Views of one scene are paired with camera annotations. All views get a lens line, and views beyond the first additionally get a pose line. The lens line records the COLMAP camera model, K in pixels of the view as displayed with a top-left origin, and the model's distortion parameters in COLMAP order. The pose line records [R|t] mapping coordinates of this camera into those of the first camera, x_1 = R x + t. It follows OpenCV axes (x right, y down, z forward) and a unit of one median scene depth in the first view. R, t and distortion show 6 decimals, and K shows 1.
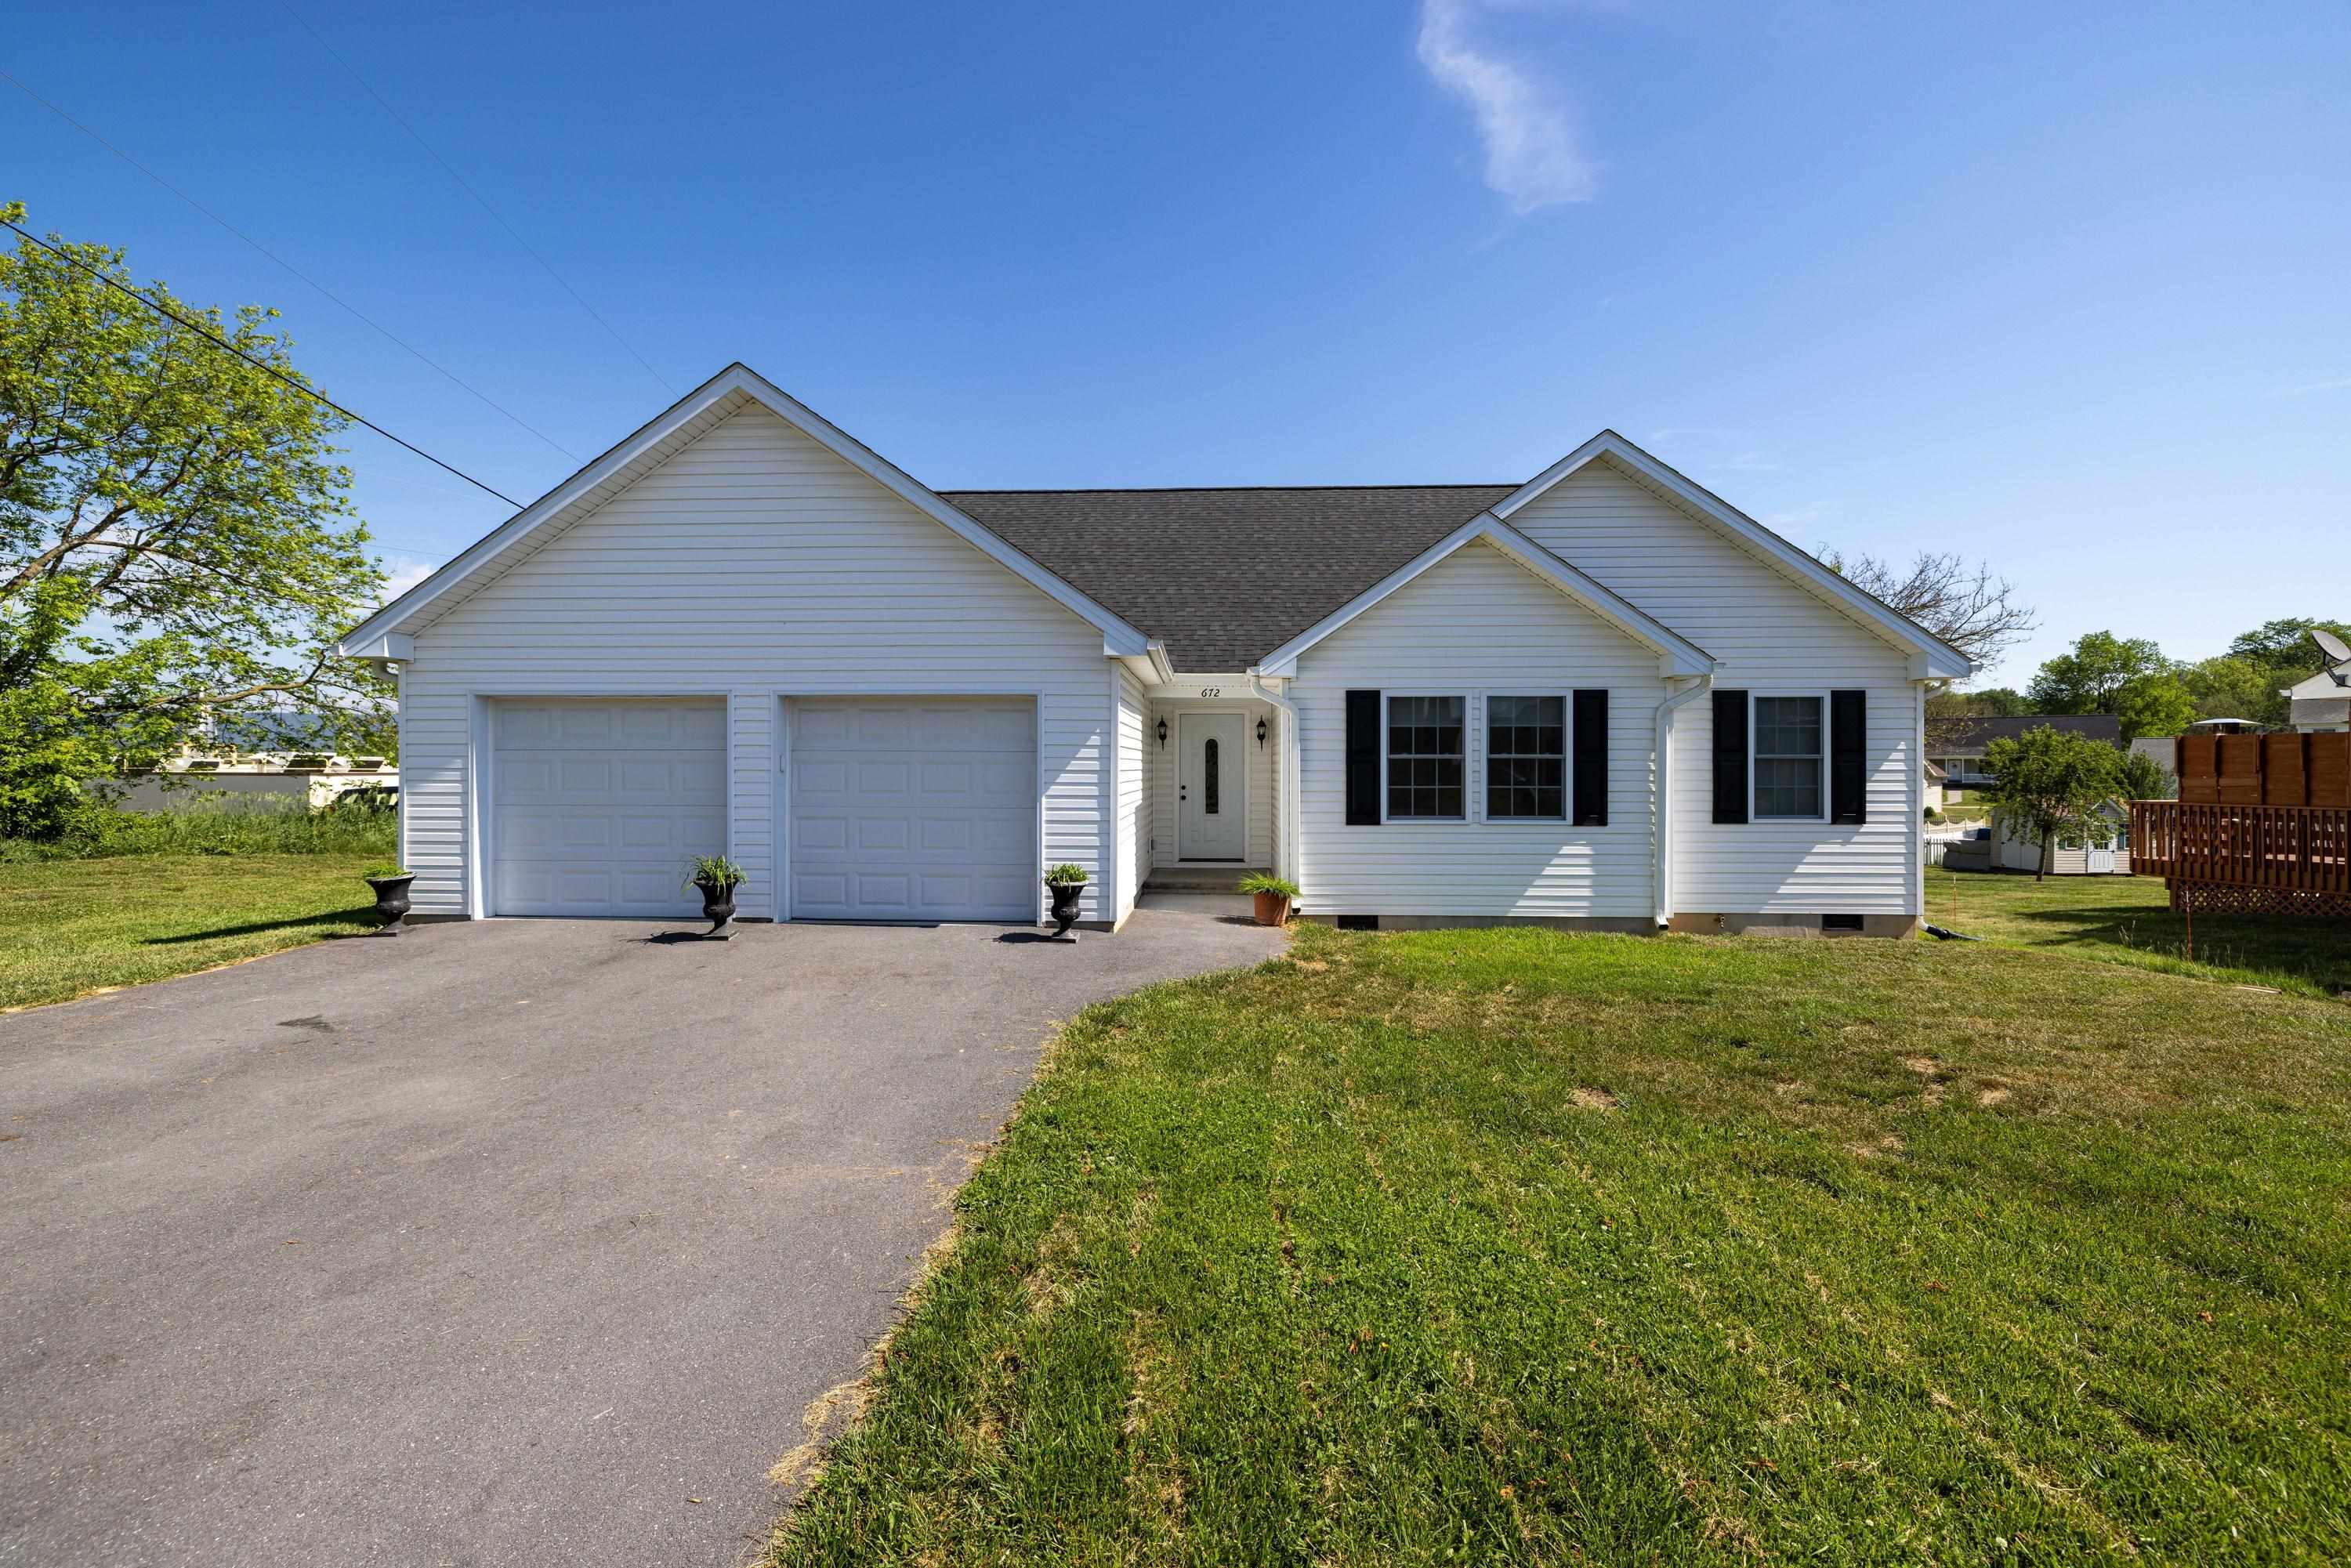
lens RADIAL K [[998.6, 0, 1175.4], [0, 998.6, 767.5], [0, 0, 1]] dist [0.001658, -0.000276]
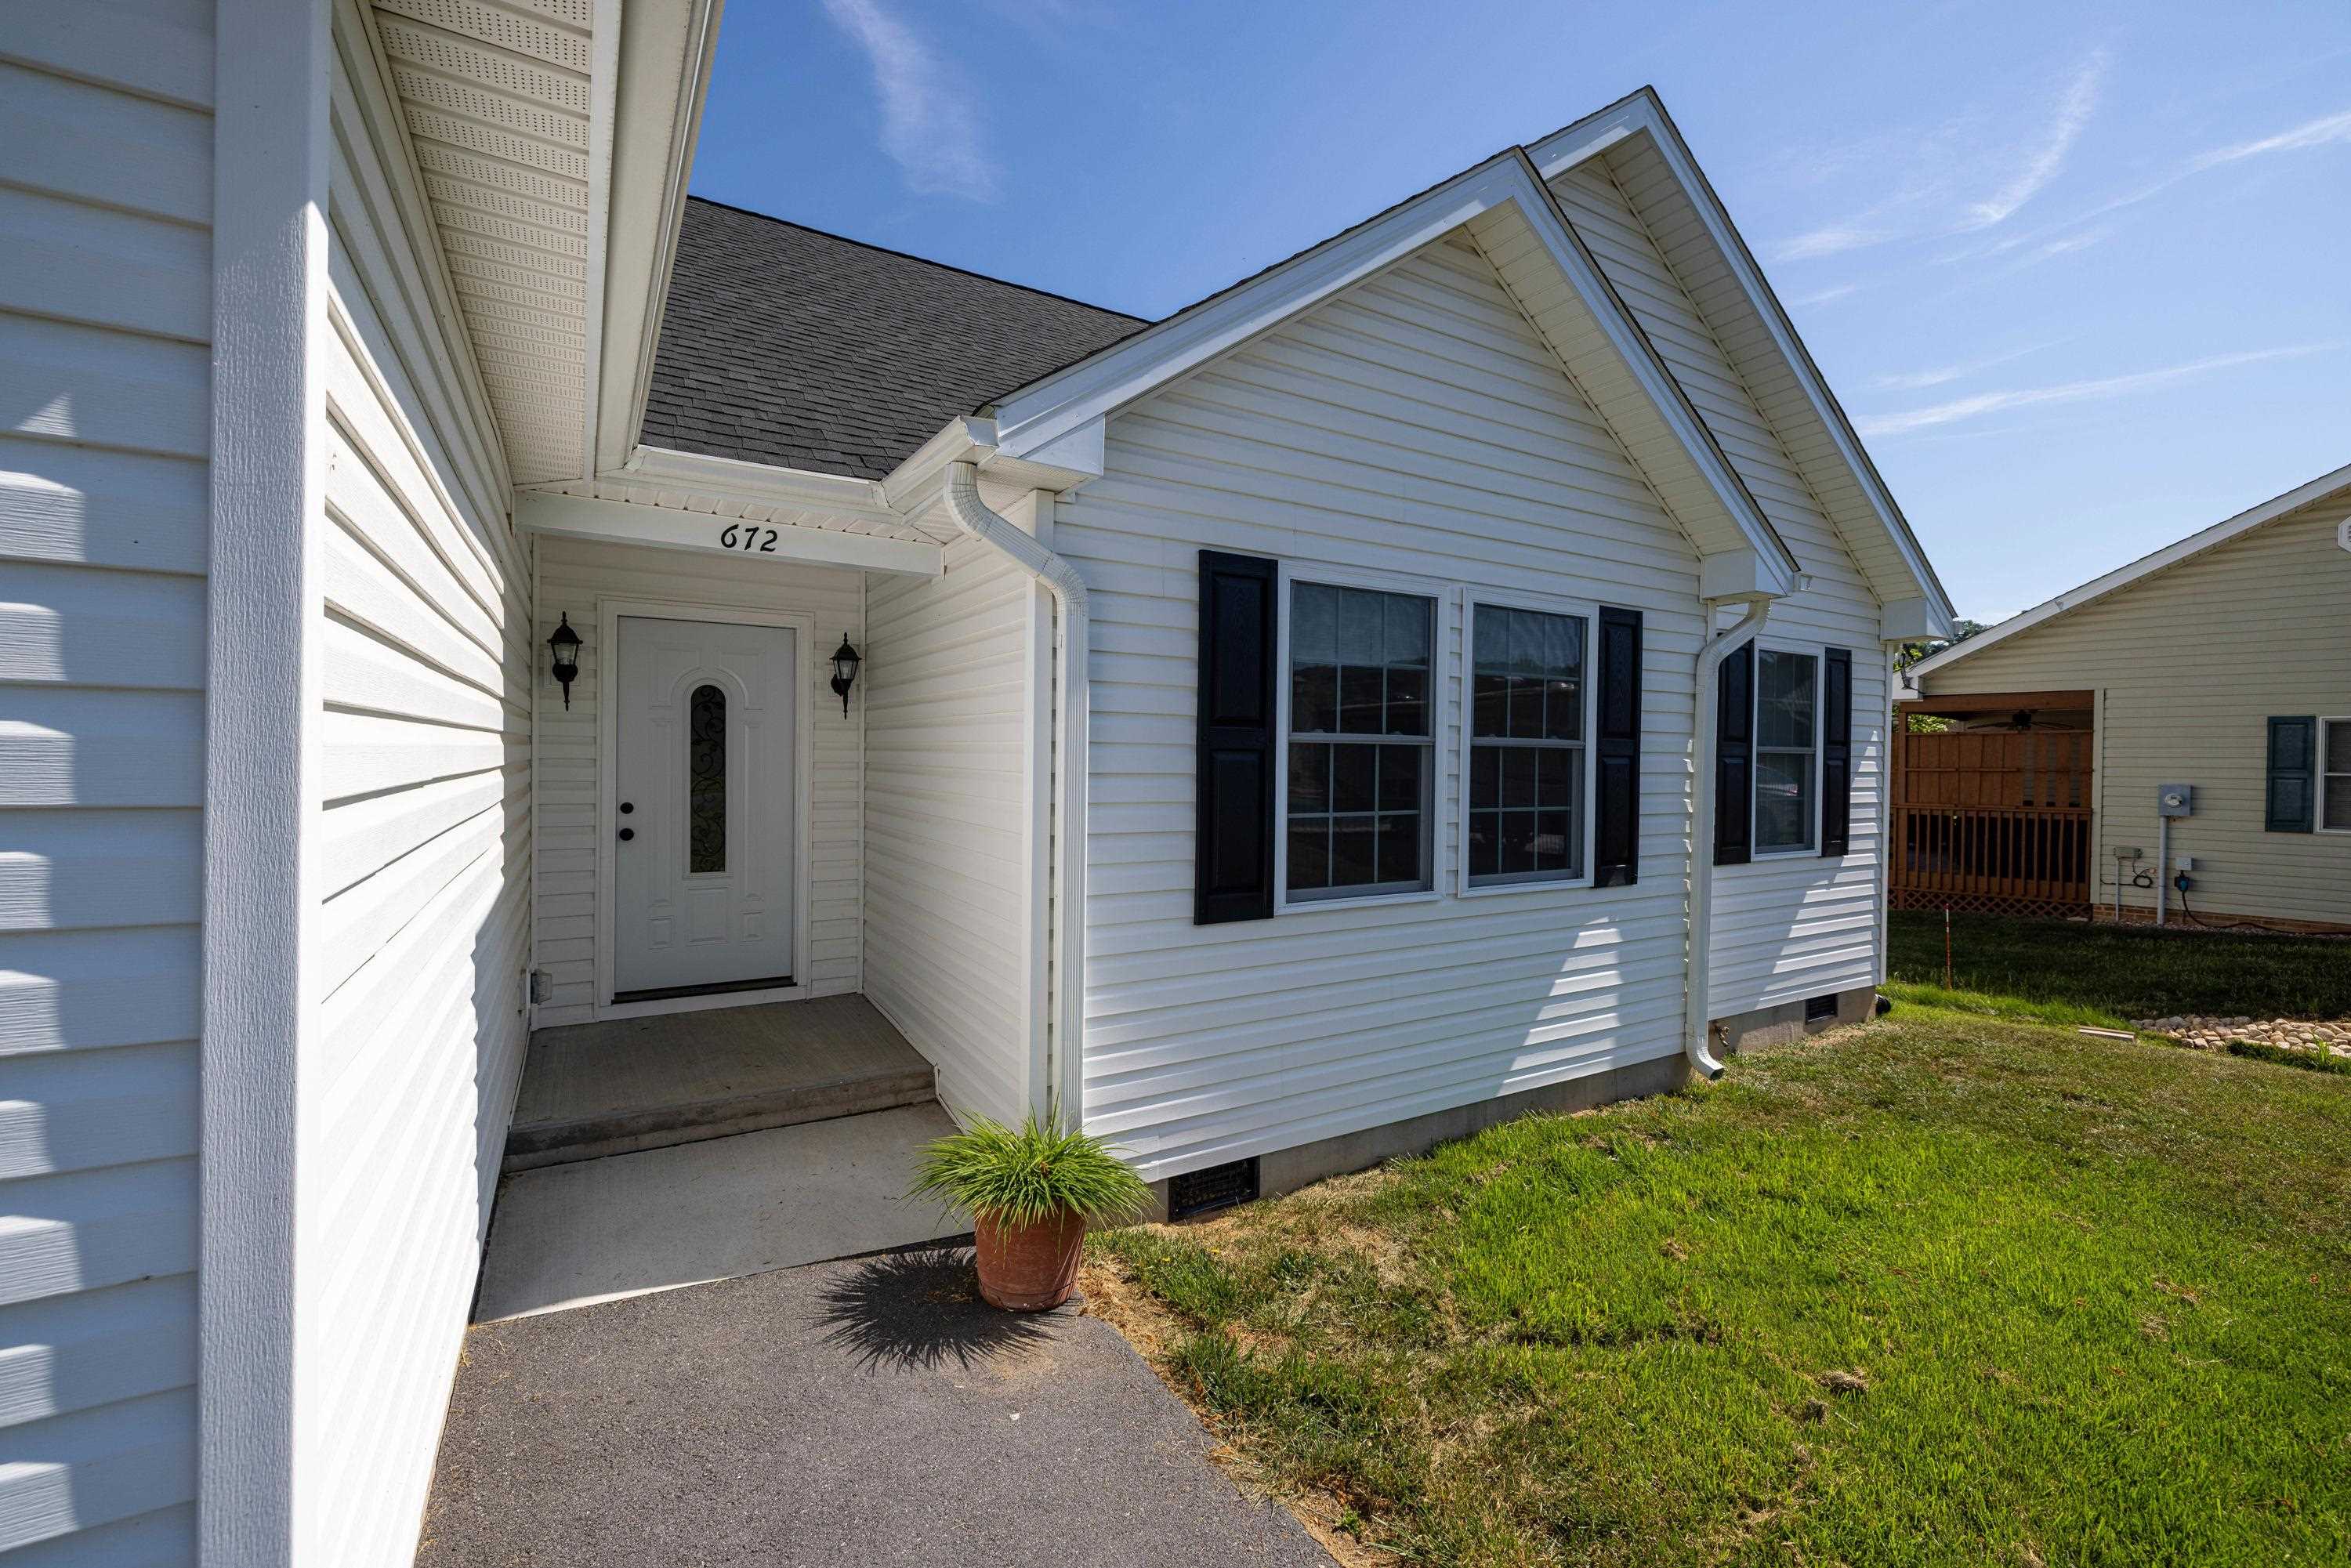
lens RADIAL K [[998.6, 0, 1185.9], [0, 998.6, 767.2], [0, 0, 1]] dist [0.001658, -0.000276]
pose [[0.832882, 0.002124, 0.553447, -0.032254], [-0.010888, 0.999862, 0.012548, -0.003865], [-0.553344, -0.016477, 0.832790, 0.708265]]
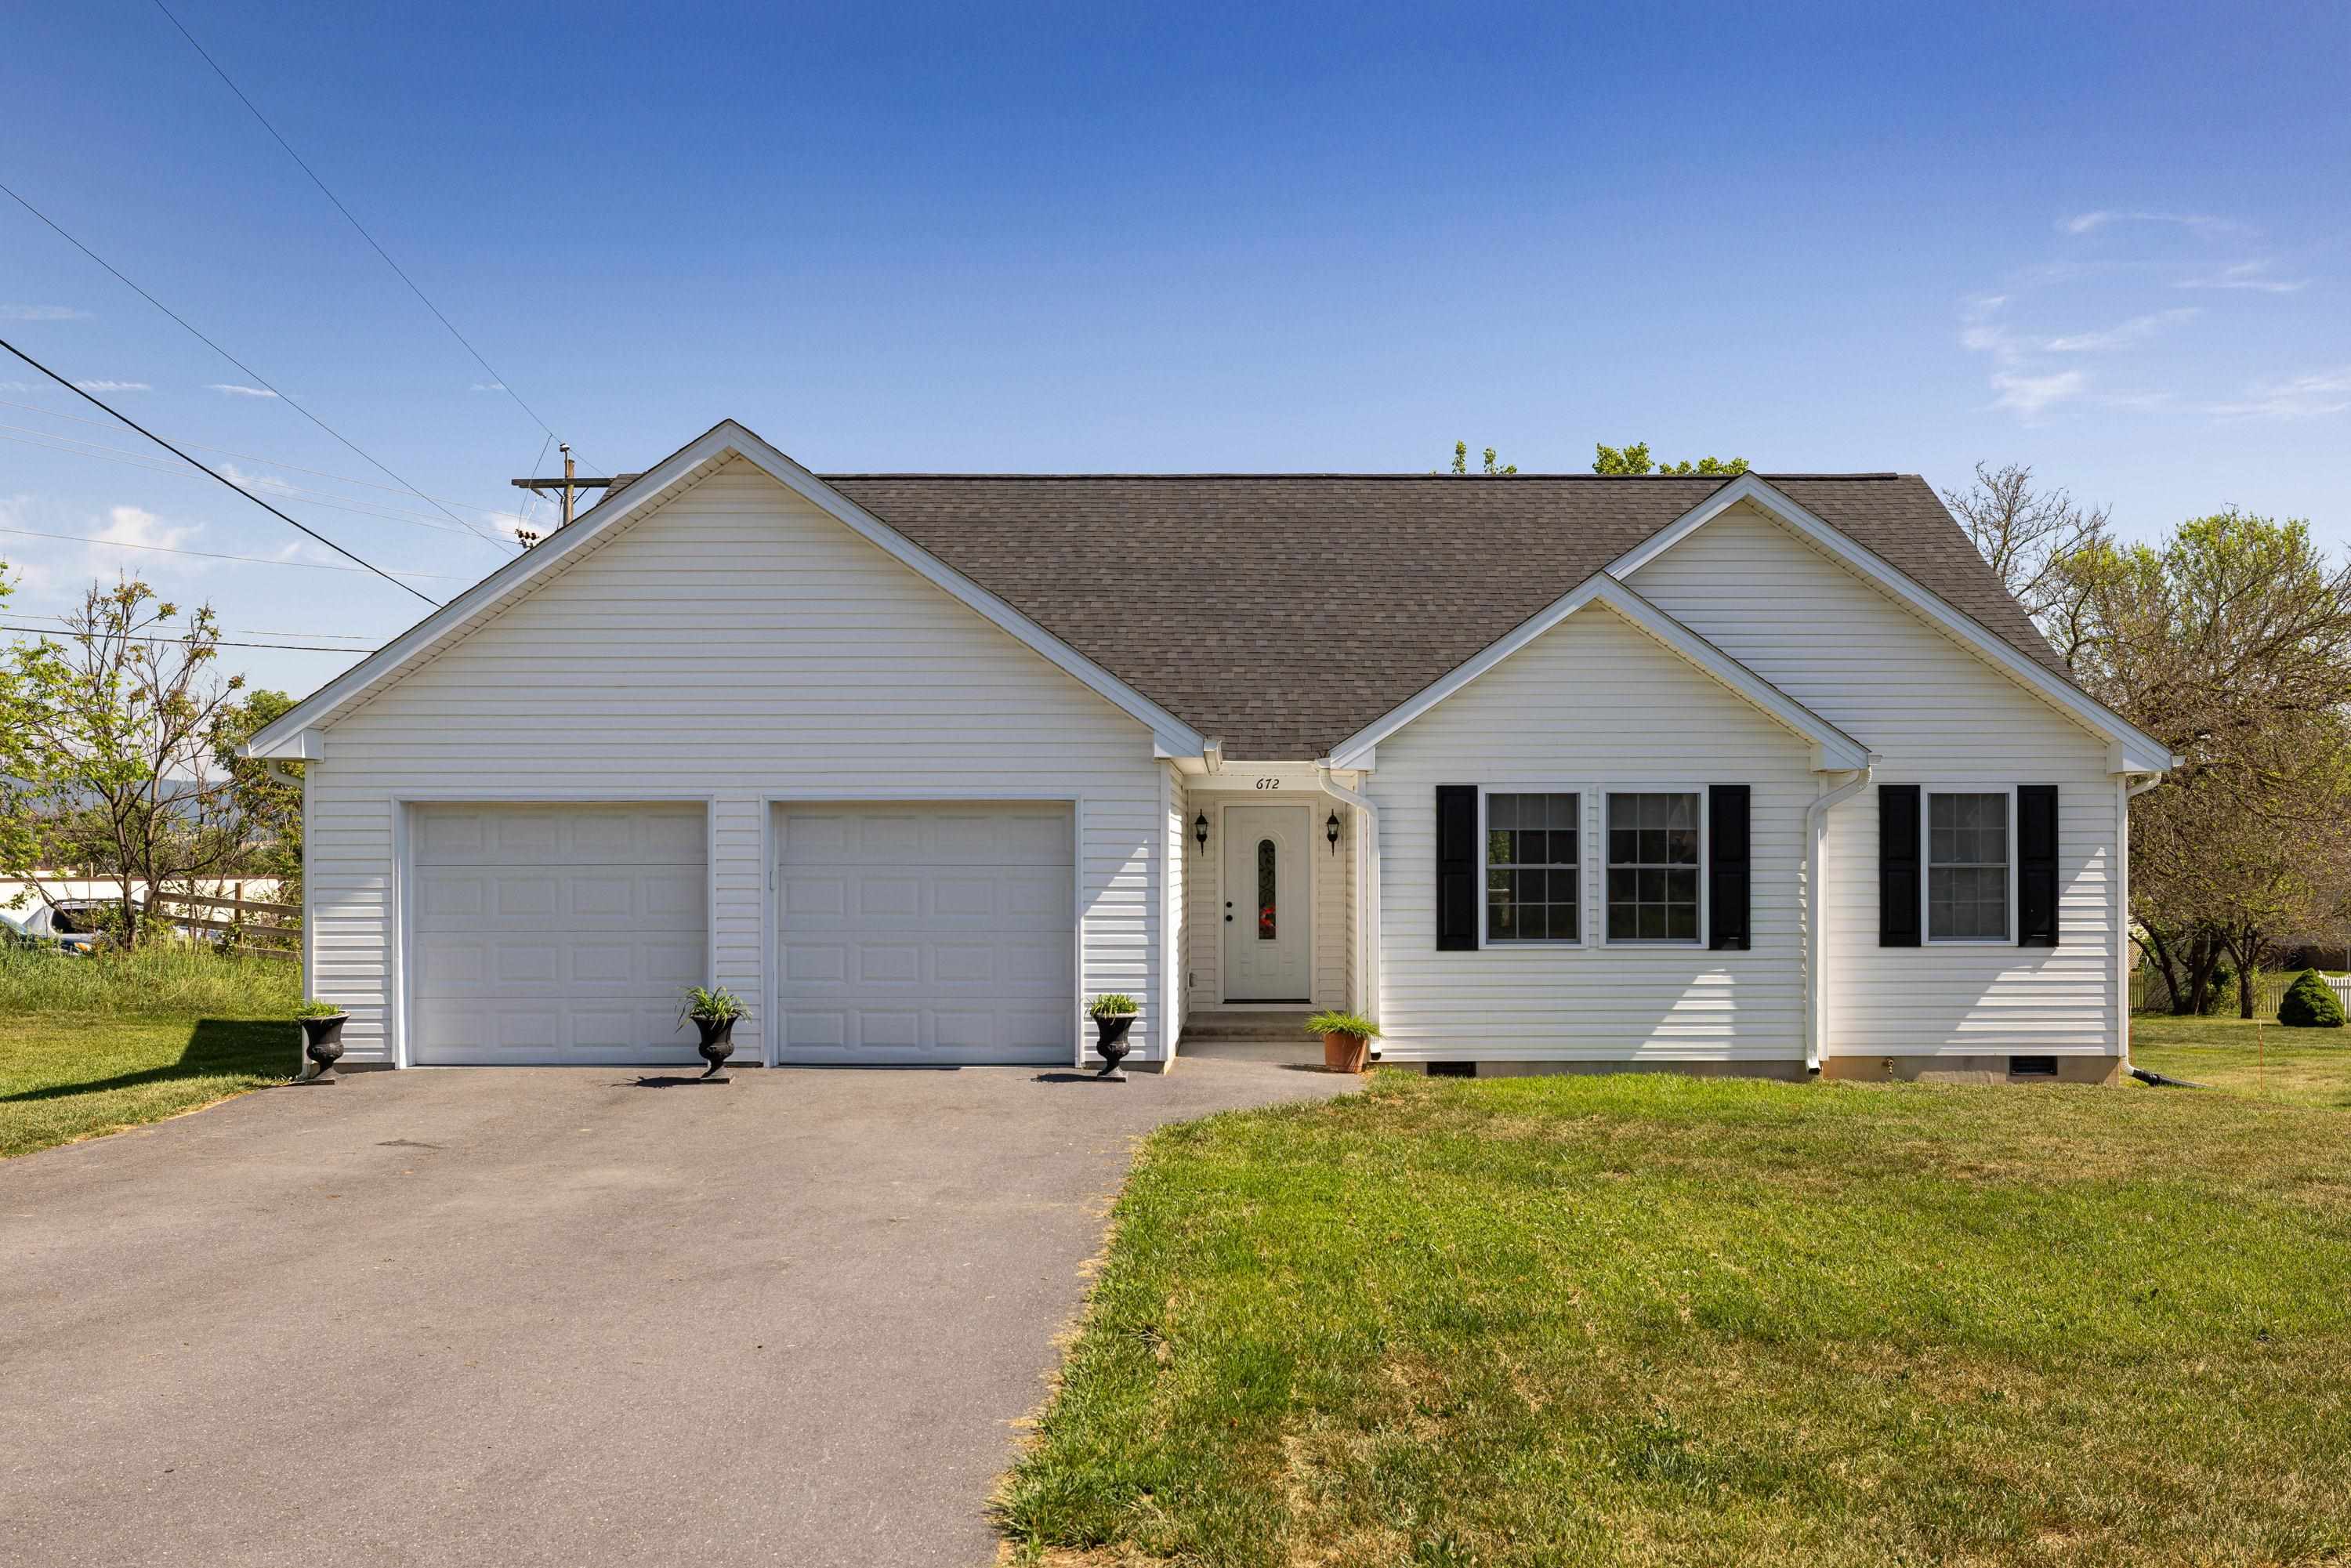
lens RADIAL K [[1950.3, 0, 1290.9], [0, 1950.3, 849.4], [0, 0, 1]] dist [0.001434, 0.000552]
pose [[0.997912, -0.002638, 0.064531, -0.050554], [0.002956, 0.999984, -0.004830, -0.018118], [-0.064517, 0.005011, 0.997904, -0.584974]]
